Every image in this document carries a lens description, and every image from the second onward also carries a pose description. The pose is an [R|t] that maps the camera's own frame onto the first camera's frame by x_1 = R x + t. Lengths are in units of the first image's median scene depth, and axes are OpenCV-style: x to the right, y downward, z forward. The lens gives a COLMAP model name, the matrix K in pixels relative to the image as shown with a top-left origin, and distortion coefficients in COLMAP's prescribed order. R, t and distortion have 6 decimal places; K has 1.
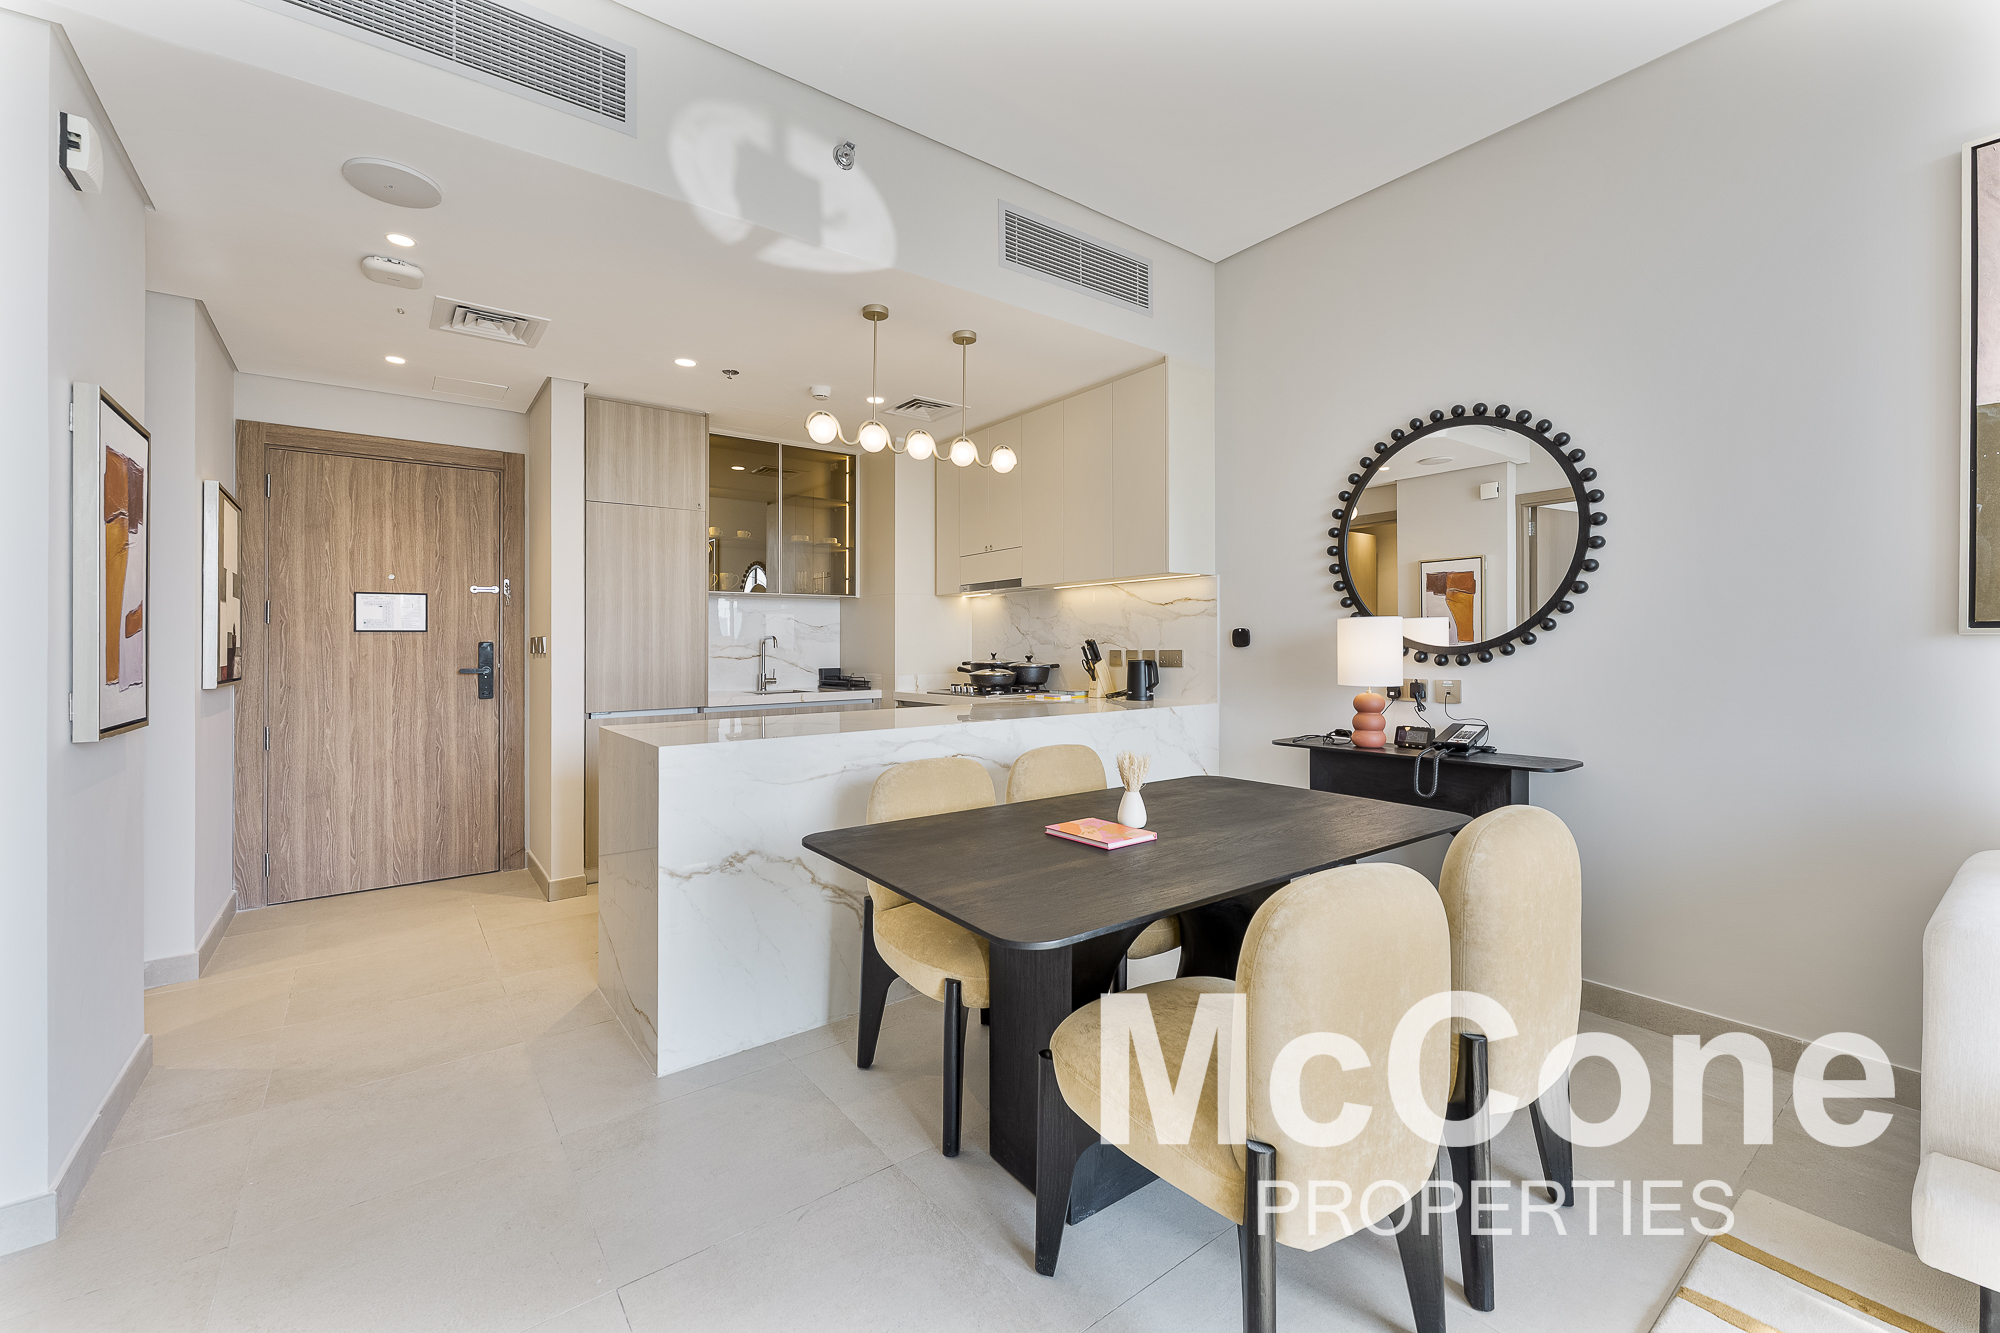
lens RADIAL K [[810.6, 0, 997.6], [0, 810.6, 641.8], [0, 0, 1]] dist [0.000155, -0.000006]
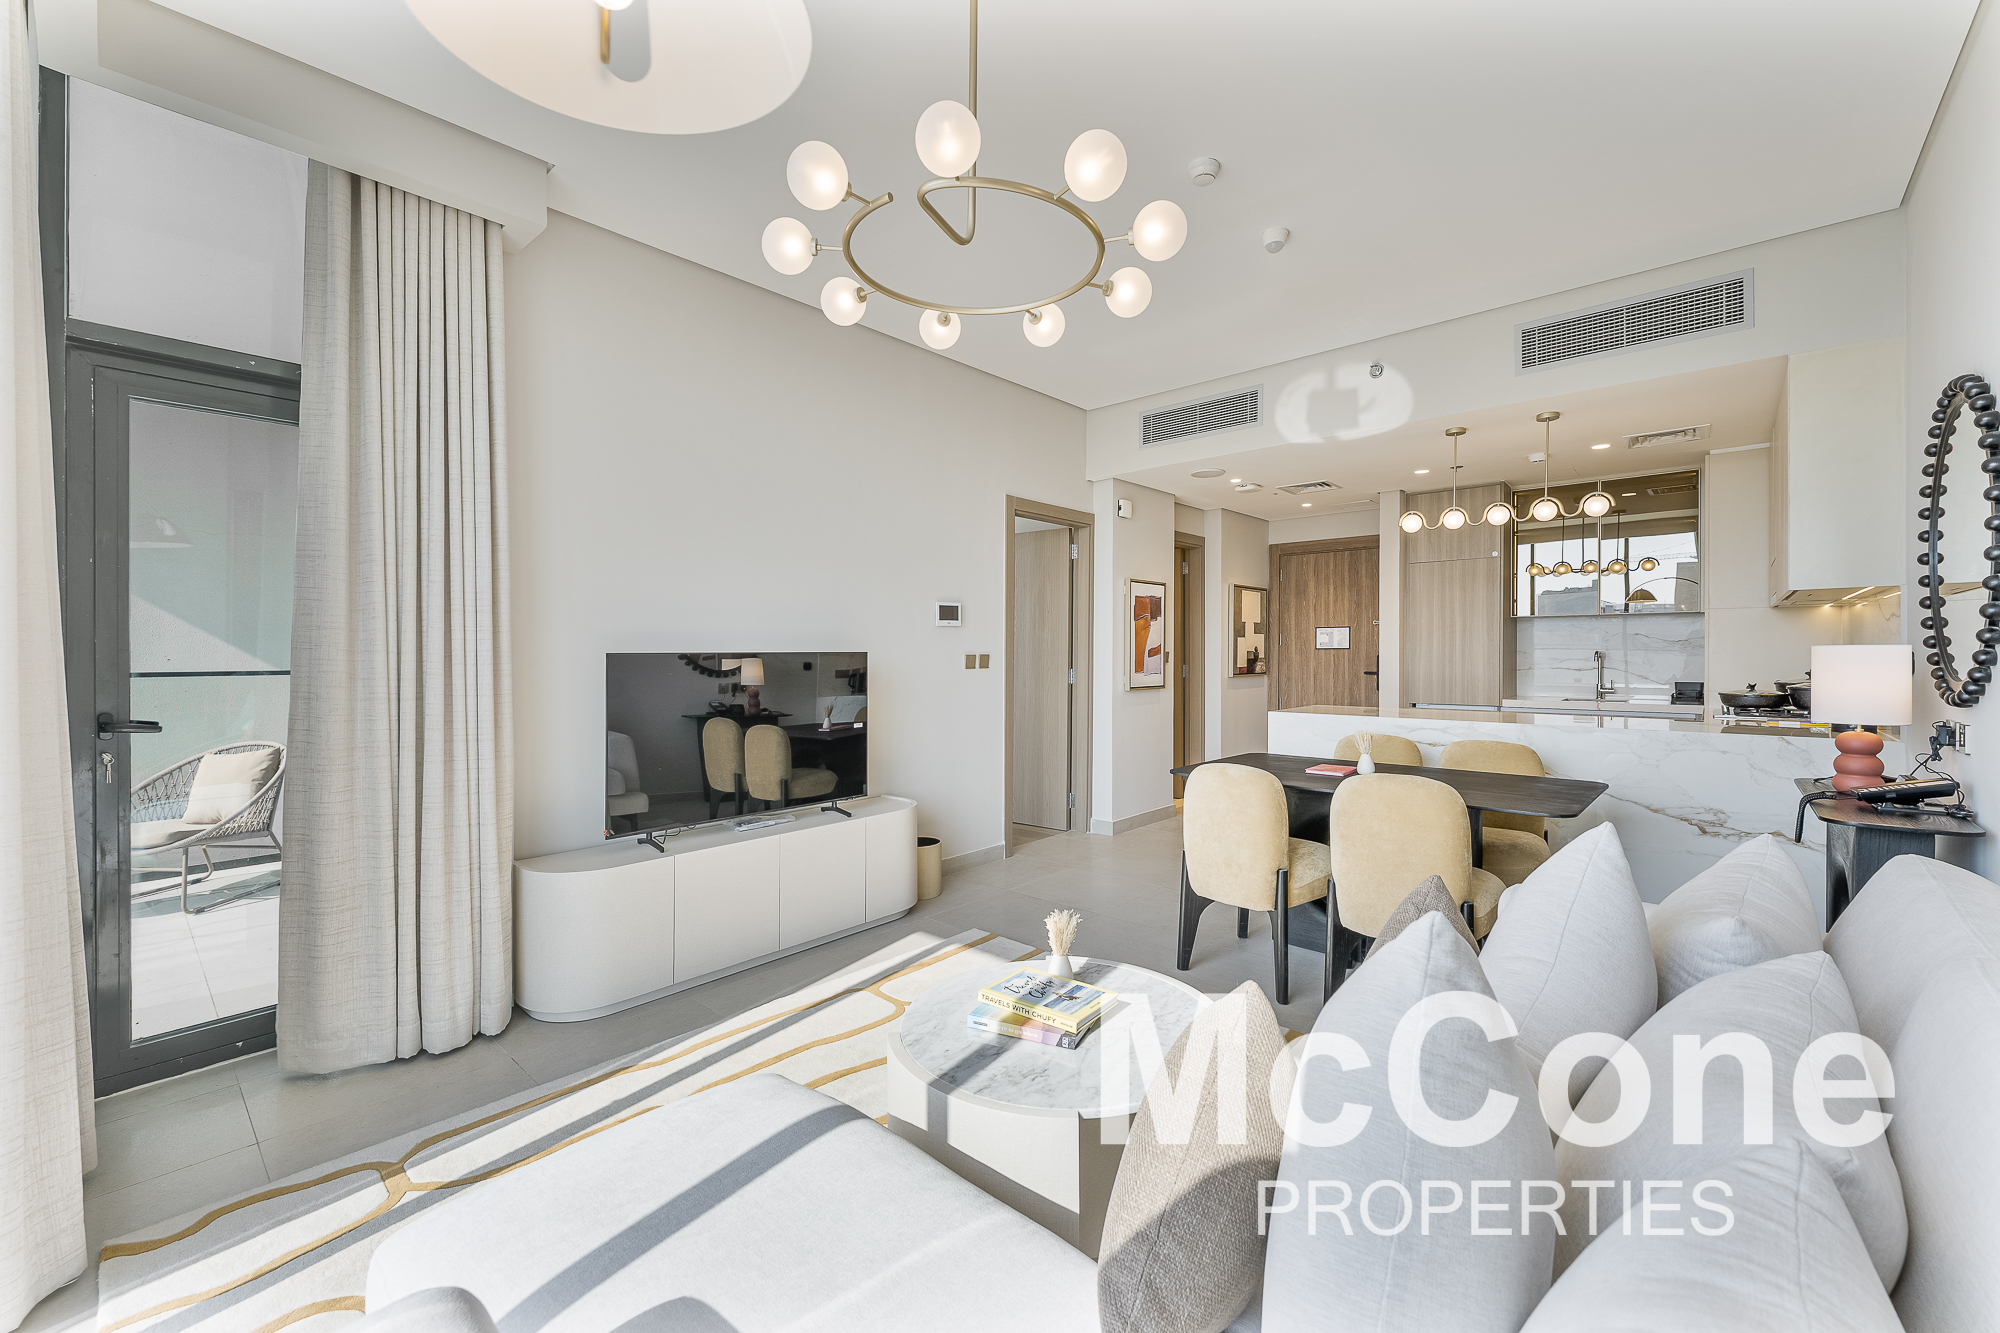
lens RADIAL K [[804.1, 0, 996.3], [0, 804.1, 663.0], [0, 0, 1]] dist [-0.002937, -0.000241]
pose [[0.198461, 0.020694, -0.979890, 0.810015], [0.005598, 0.999737, 0.022247, -0.025008], [0.980093, -0.009901, 0.198293, -0.059390]]
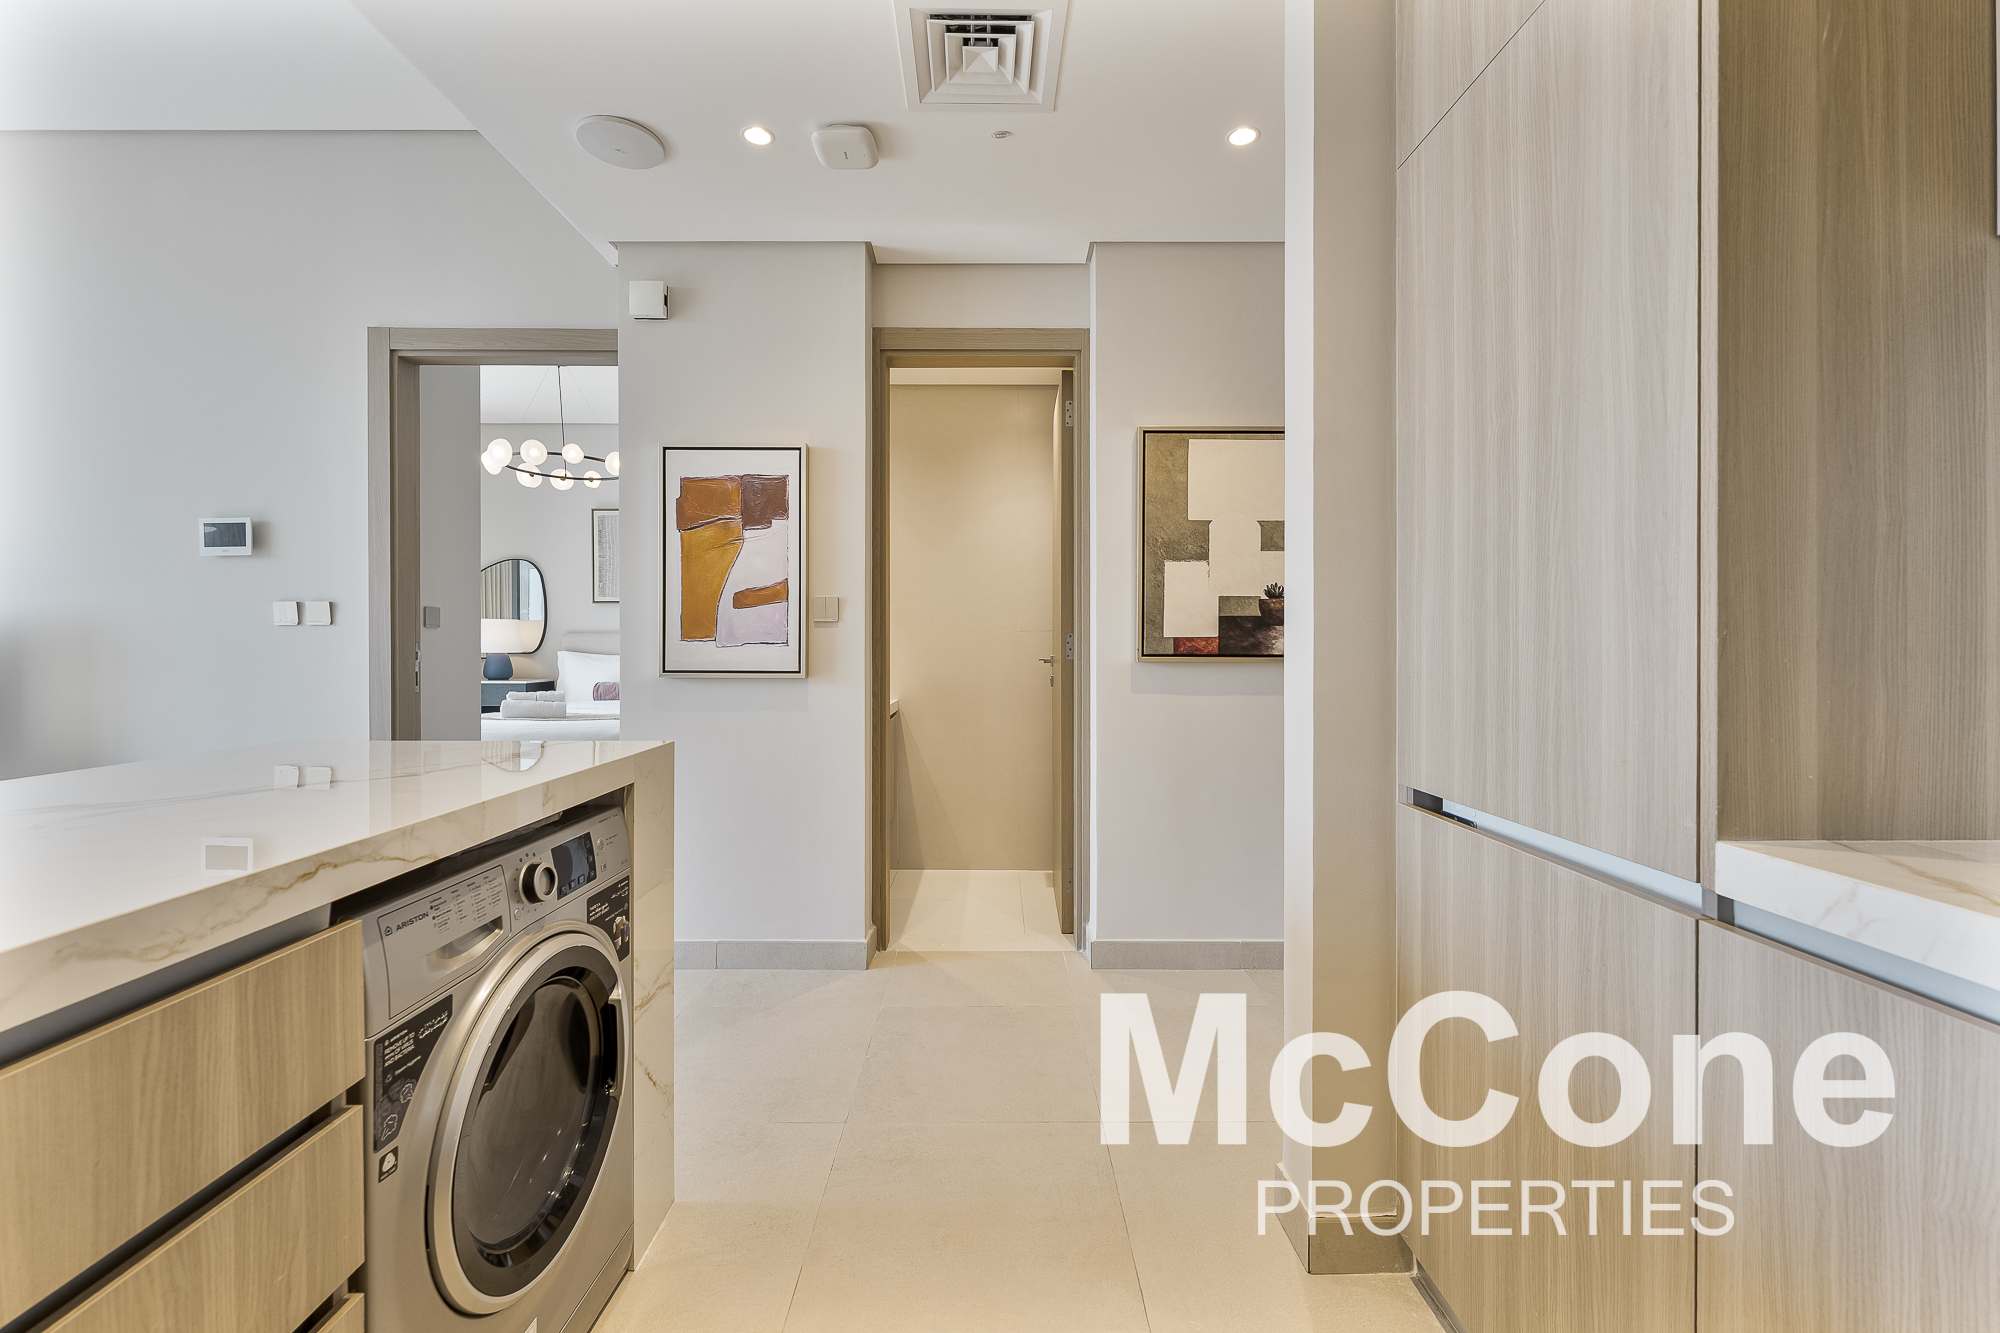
lens RADIAL K [[810.6, 0, 997.6], [0, 810.6, 641.8], [0, 0, 1]] dist [0.000155, -0.000006]
pose [[-0.594127, 0.006524, -0.804345, -0.123689], [0.006155, 0.999975, 0.003565, 0.025025], [0.804348, -0.002833, -0.594152, 1.058758]]
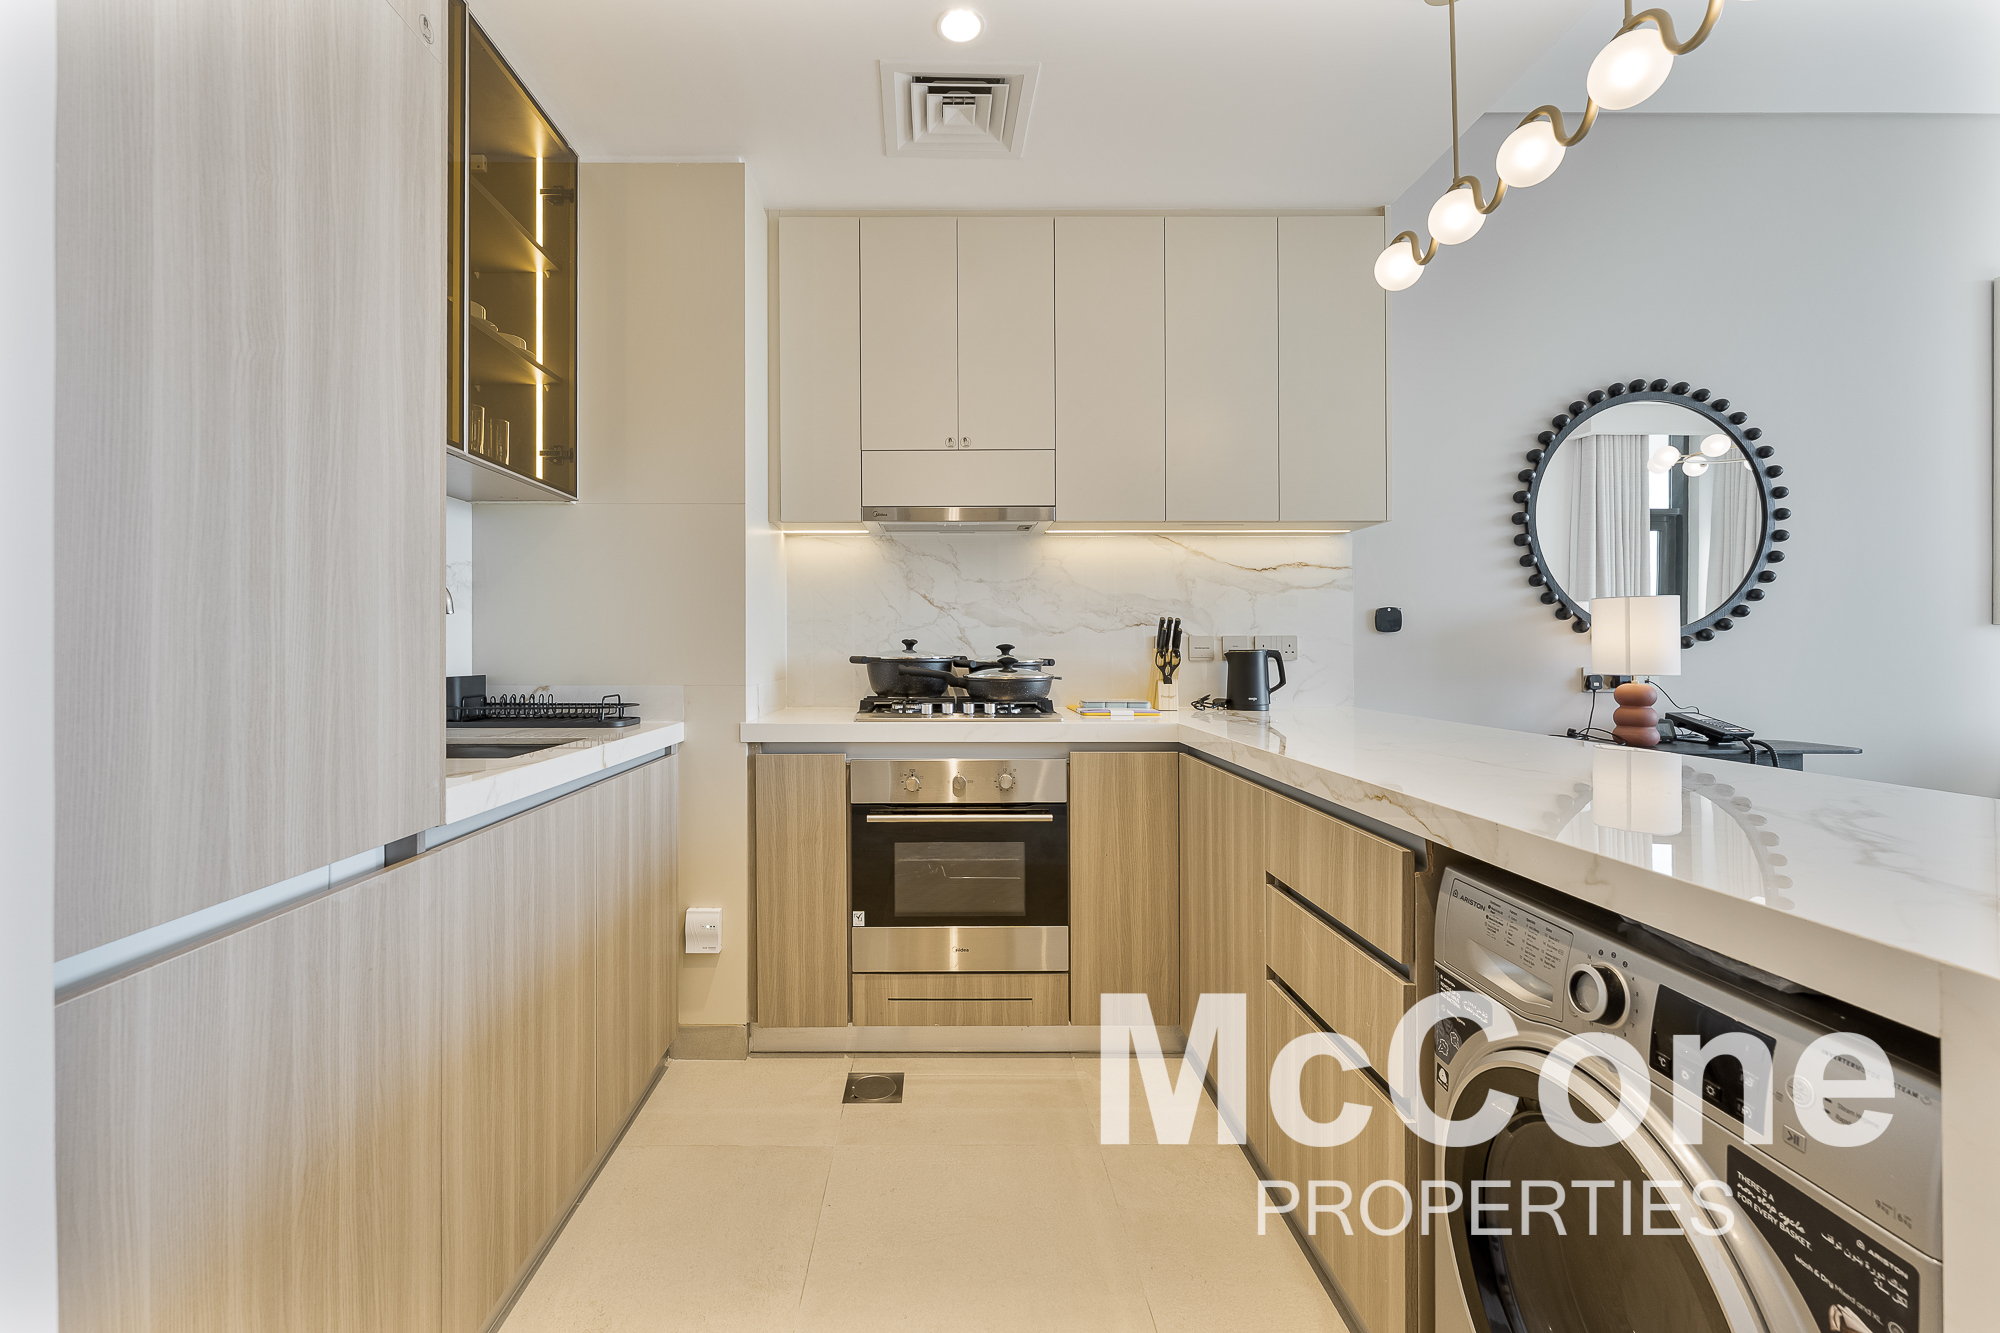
lens RADIAL K [[830.5, 0, 950.5], [0, 830.5, 652.7], [0, 0, 1]] dist [0.001330, 0.000147]
pose [[0.595428, 0.005107, 0.803392, -0.512294], [-0.005931, 0.999980, -0.001962, 0.026980], [-0.803387, -0.003597, 0.595447, 0.768829]]
